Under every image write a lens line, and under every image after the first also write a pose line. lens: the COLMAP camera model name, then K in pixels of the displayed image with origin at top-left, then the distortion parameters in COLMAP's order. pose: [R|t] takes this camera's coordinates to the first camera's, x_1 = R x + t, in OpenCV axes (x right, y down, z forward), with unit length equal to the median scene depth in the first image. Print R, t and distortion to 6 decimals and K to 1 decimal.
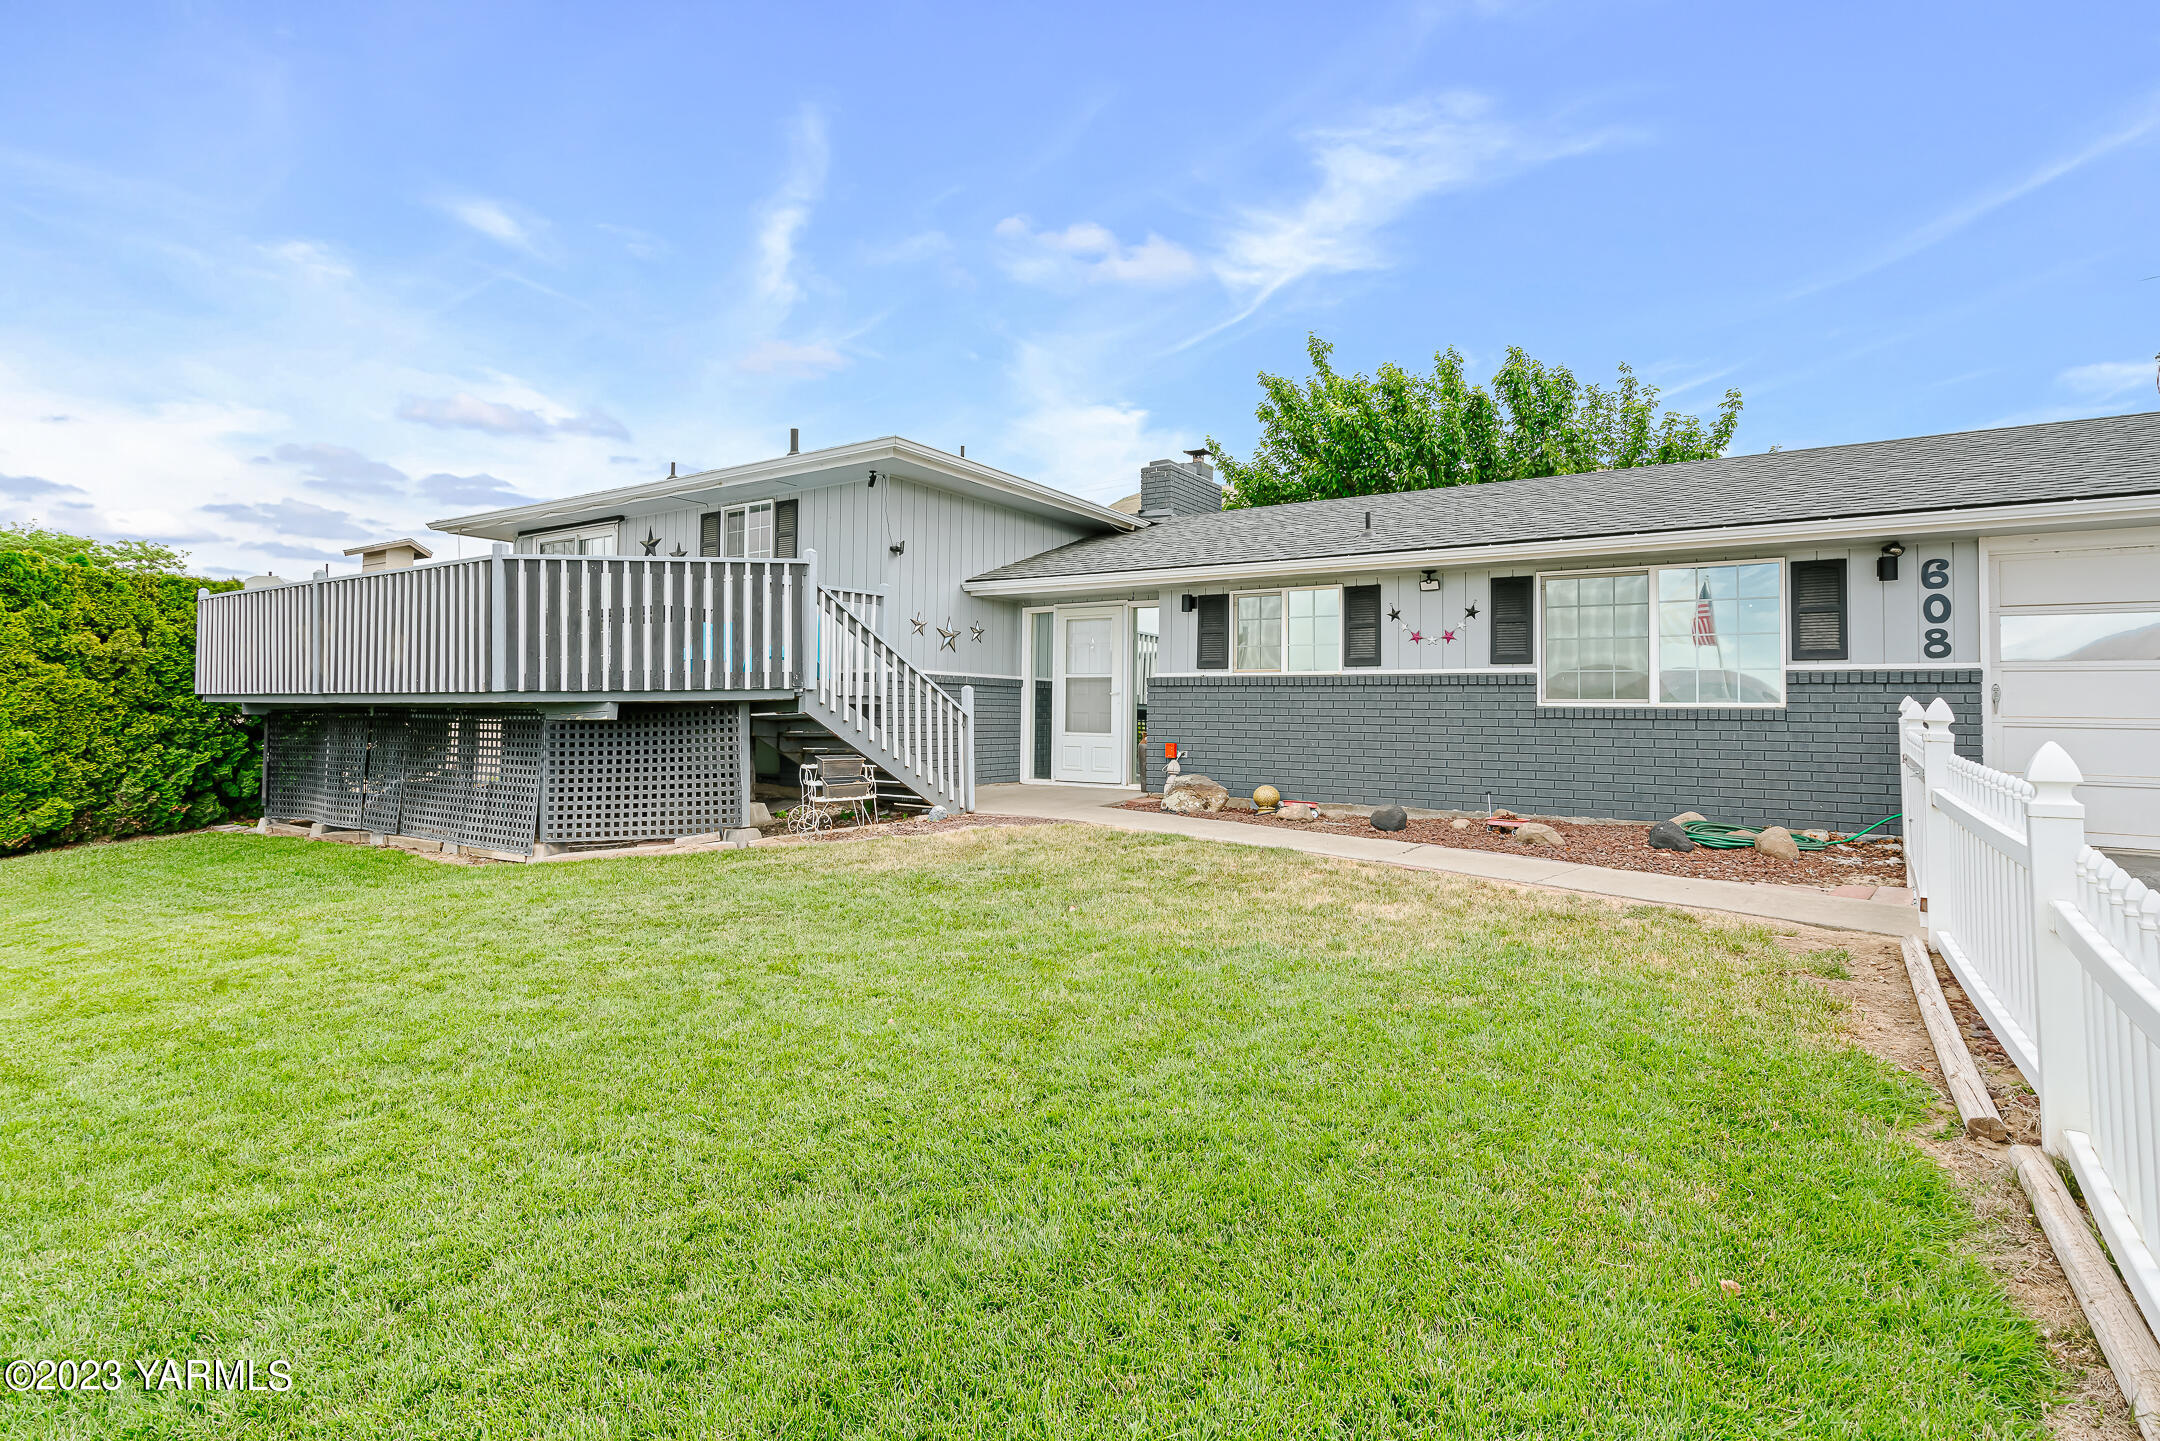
lens RADIAL K [[1031.7, 0, 1080.0], [0, 1031.7, 720.5], [0, 0, 1]] dist [-0.000007, 0.000438]
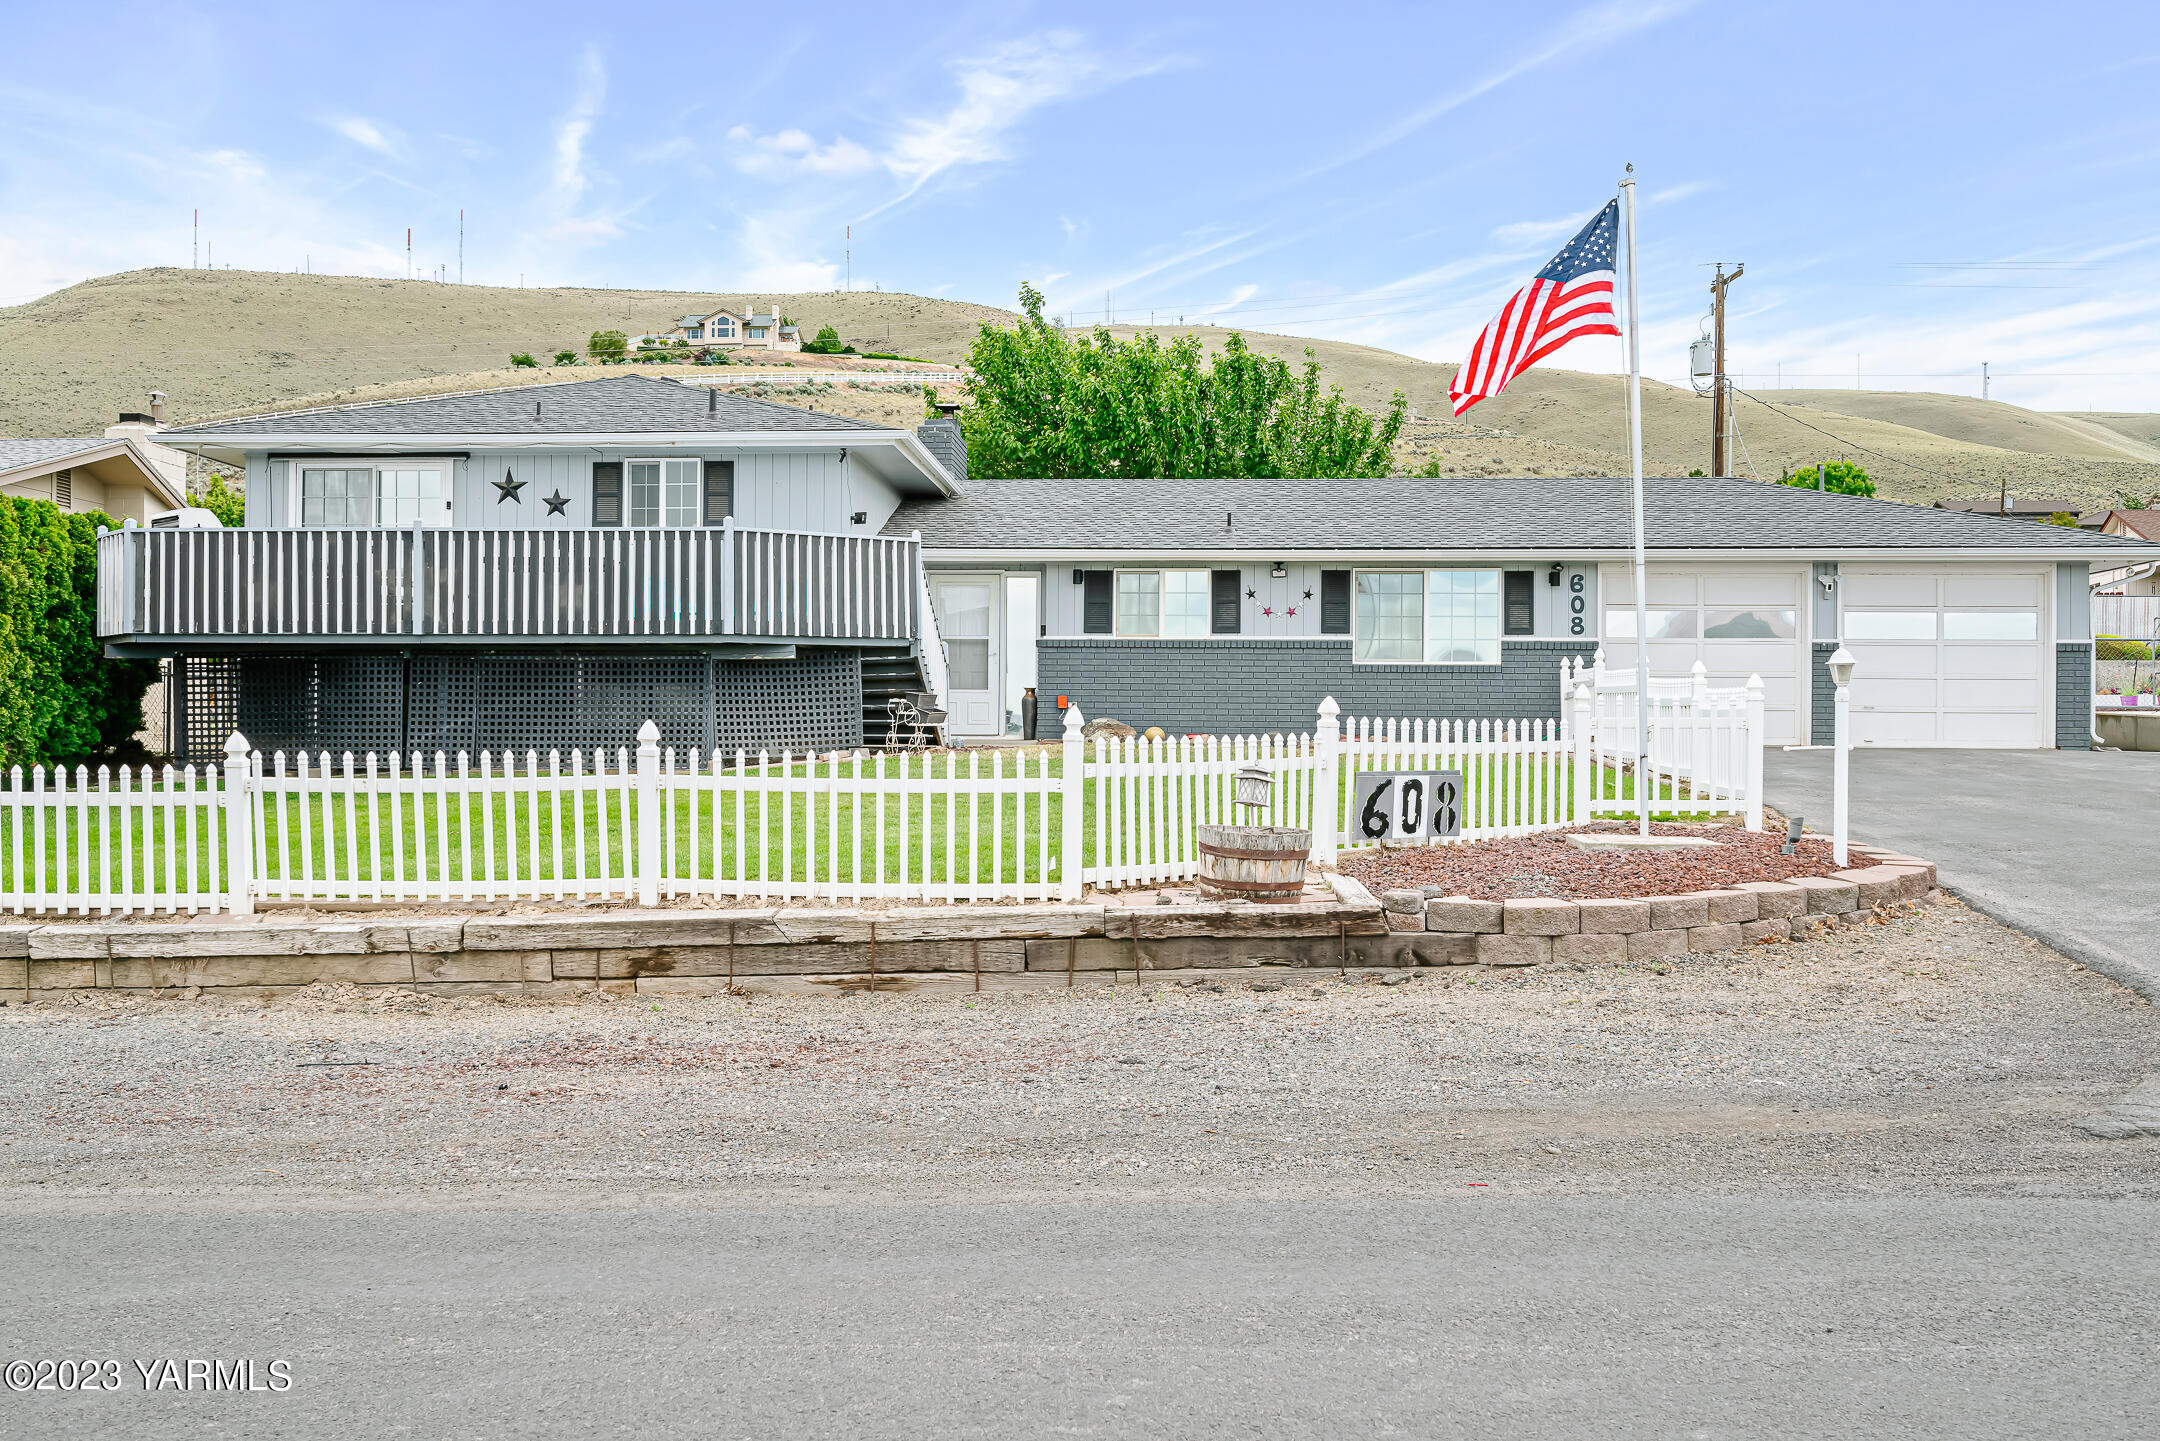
lens RADIAL K [[2126.8, 0, 1080.0], [0, 2126.8, 720.5], [0, 0, 1]] dist [0.049163, 0.005377]
pose [[0.870362, 0.004018, 0.492396, -1.253103], [0.006813, 0.999773, -0.020202, 0.114263], [-0.492366, 0.020938, 0.870137, -1.278063]]
